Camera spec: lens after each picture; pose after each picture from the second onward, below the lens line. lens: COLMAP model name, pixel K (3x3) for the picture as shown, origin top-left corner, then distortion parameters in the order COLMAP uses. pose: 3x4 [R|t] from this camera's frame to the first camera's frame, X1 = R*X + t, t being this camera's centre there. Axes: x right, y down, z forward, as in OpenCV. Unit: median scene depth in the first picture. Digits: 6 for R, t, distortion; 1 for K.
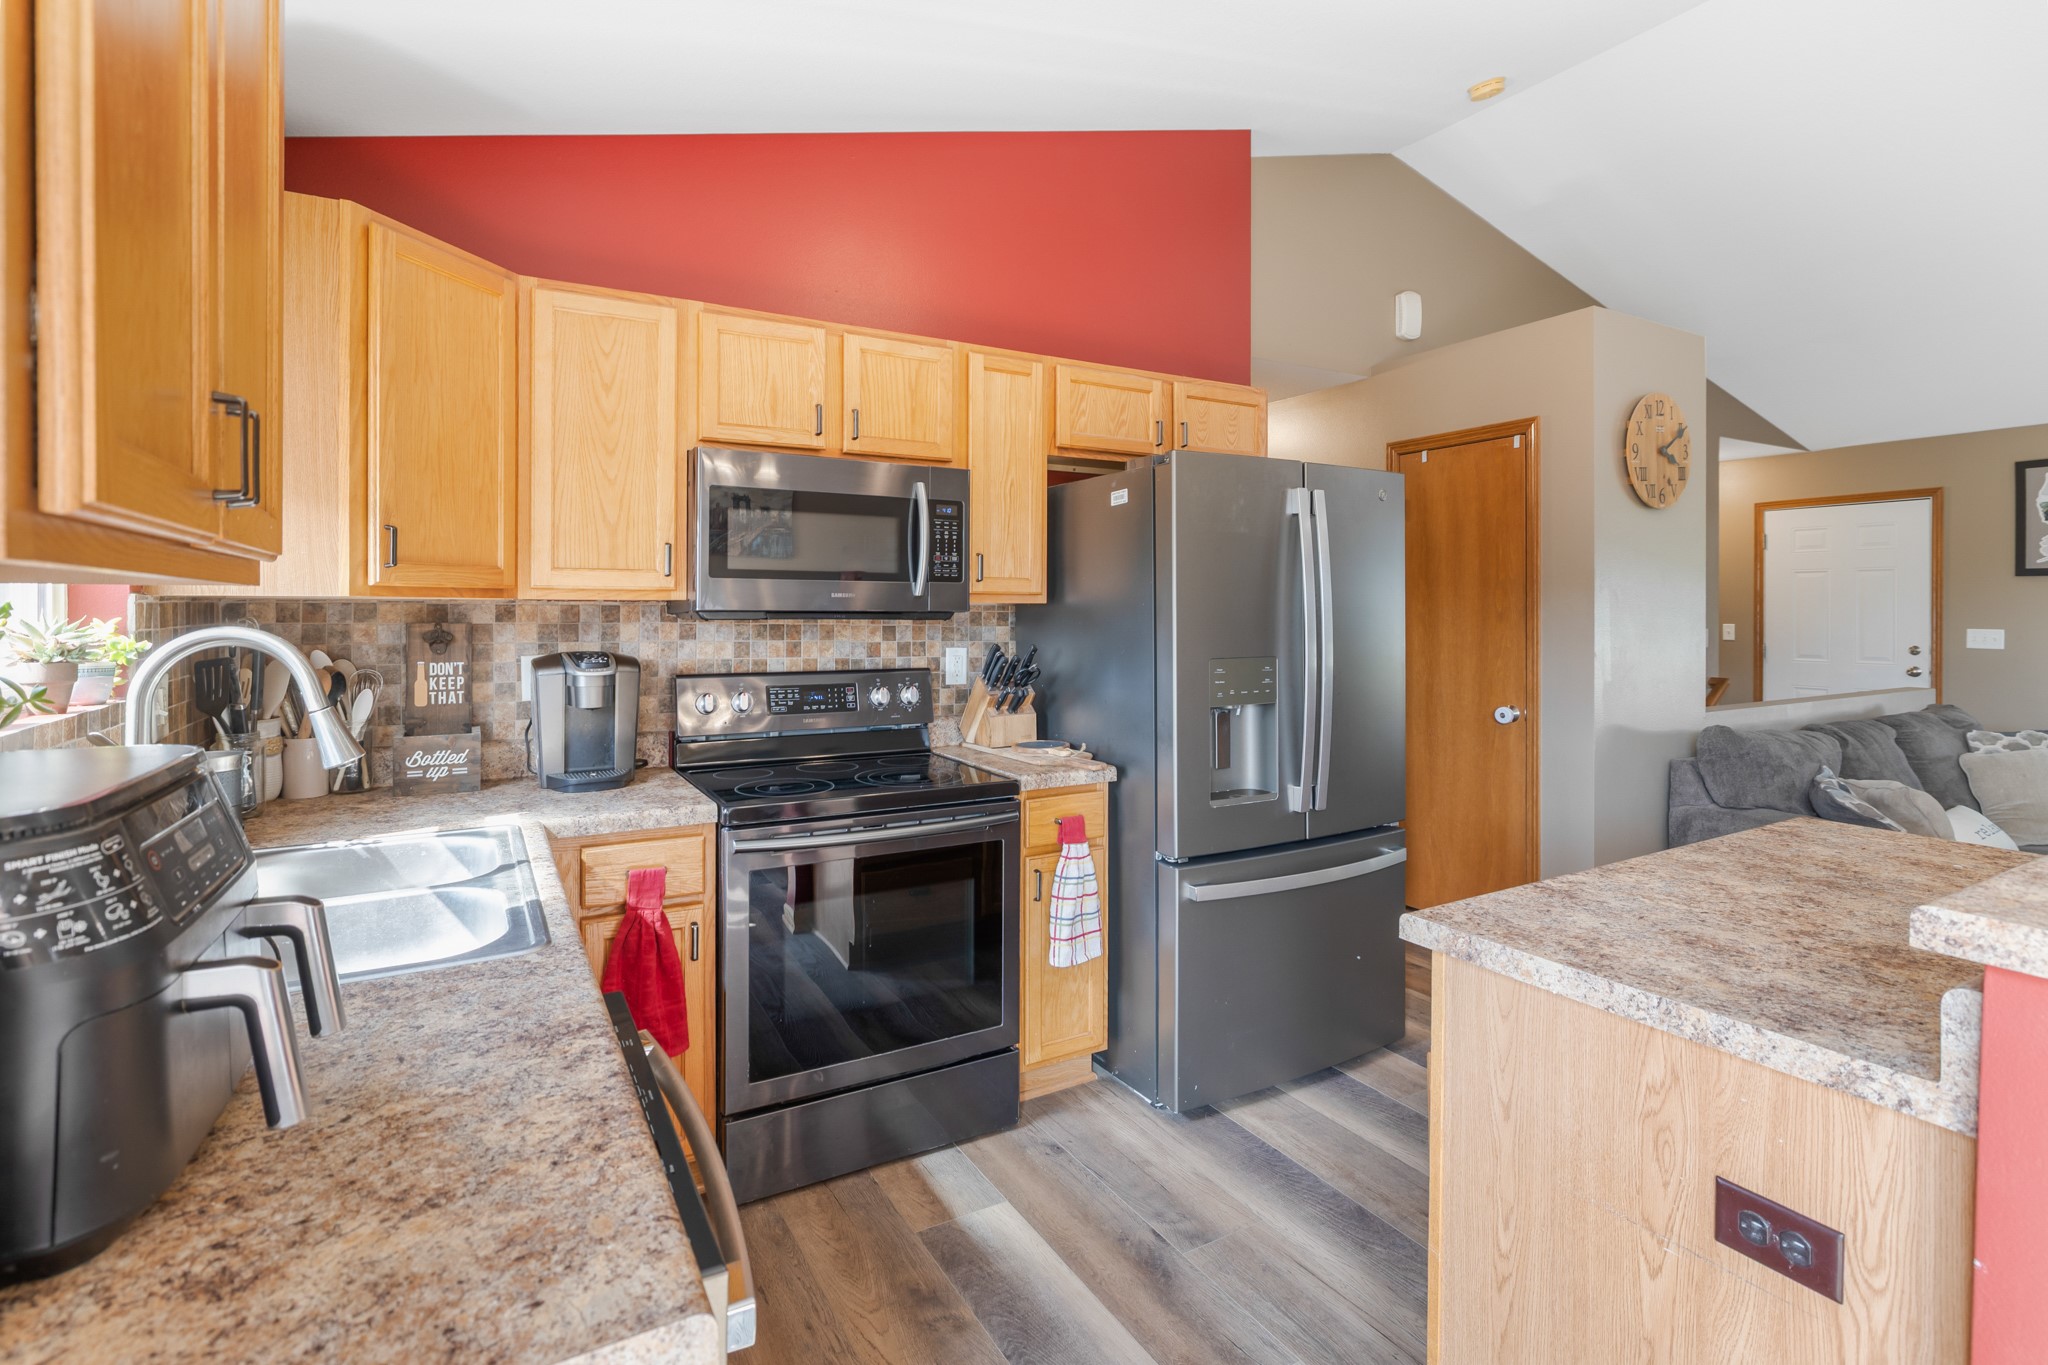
lens RADIAL K [[972.4, 0, 1018.2], [0, 972.4, 611.3], [0, 0, 1]] dist [-0.003706, 0.000238]
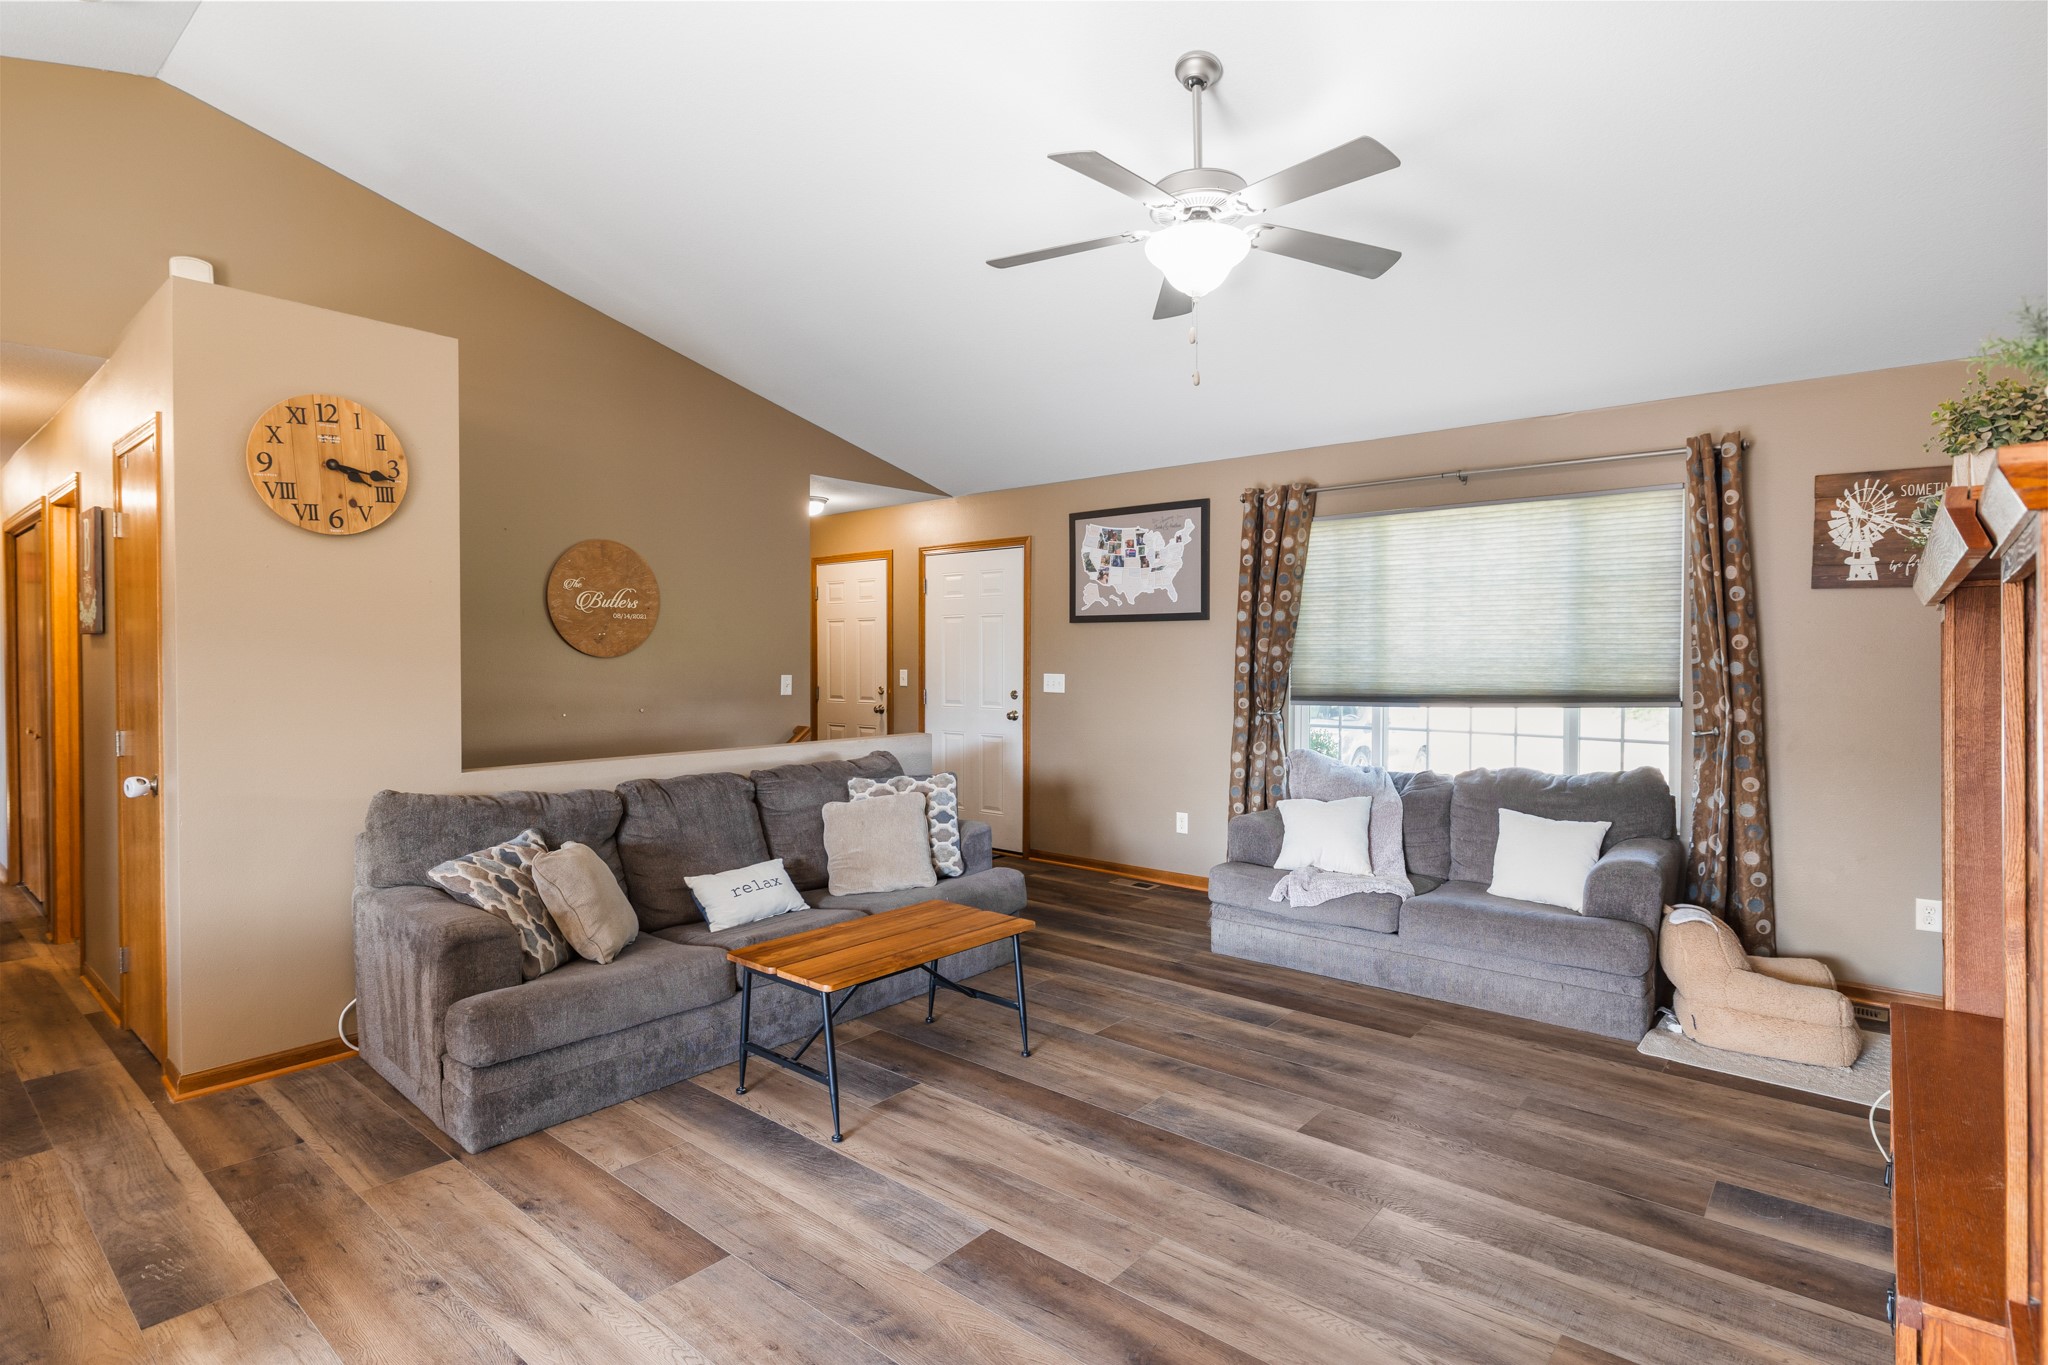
lens RADIAL K [[1020.9, 0, 1022.6], [0, 1020.9, 670.6], [0, 0, 1]] dist [-0.005195, 0.000556]
pose [[0.938425, -0.005104, 0.345445, 1.342361], [0.000526, 0.999911, 0.013345, 0.001030], [-0.345482, -0.012342, 0.938344, -0.046813]]
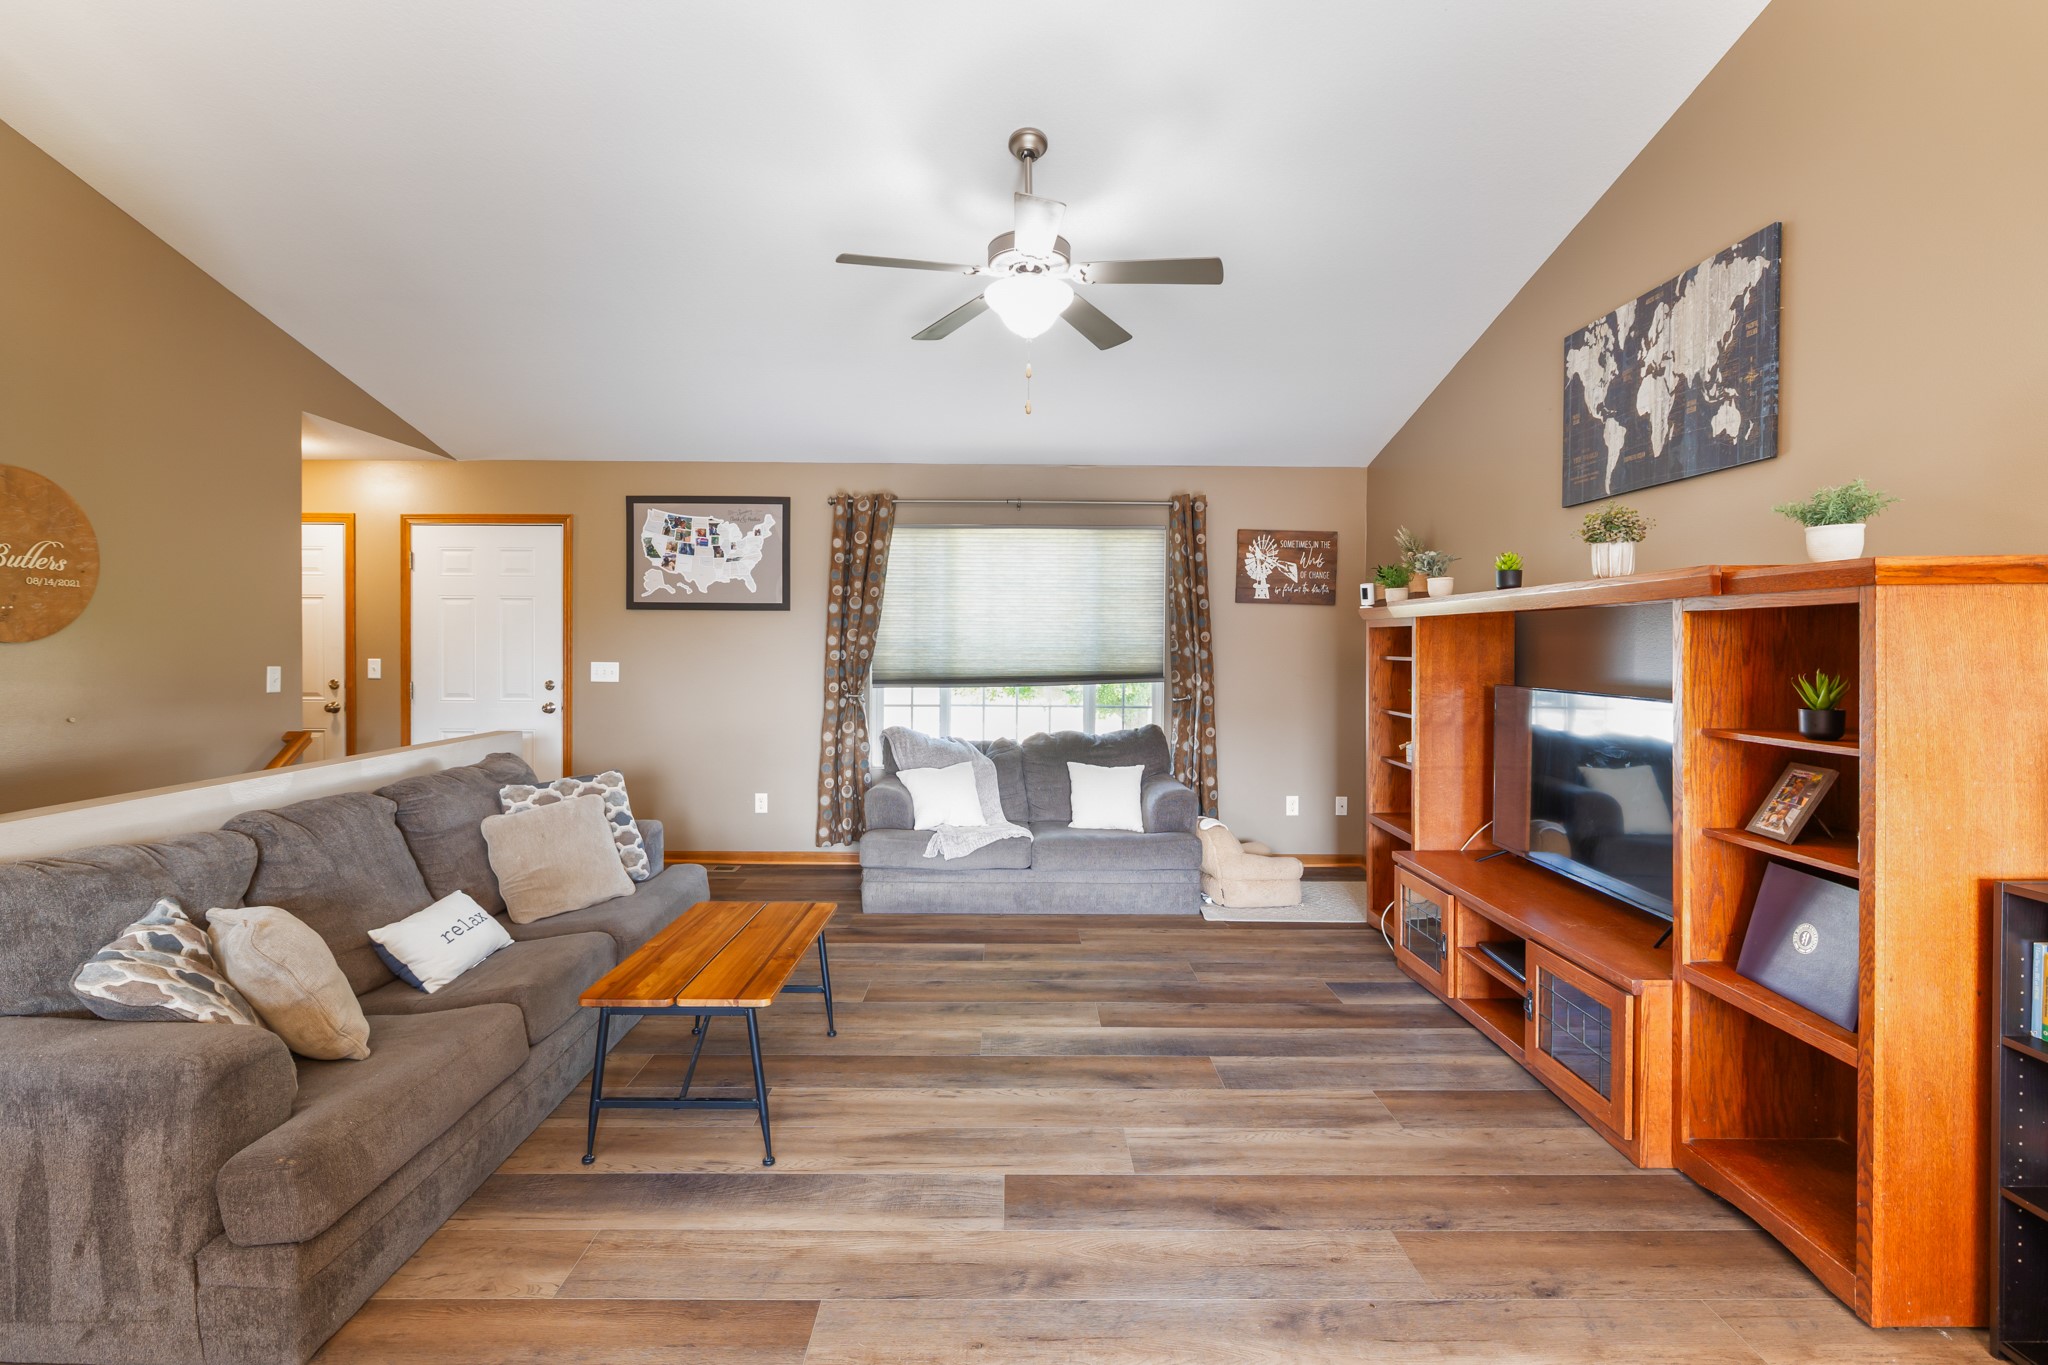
lens RADIAL K [[935.5, 0, 1022.5], [0, 935.5, 658.8], [0, 0, 1]] dist [-0.005538, 0.000897]
pose [[0.483985, -0.010106, 0.875018, 0.842605], [-0.003799, 0.999900, 0.013650, 0.000969], [-0.875068, -0.009930, 0.483898, 0.372892]]
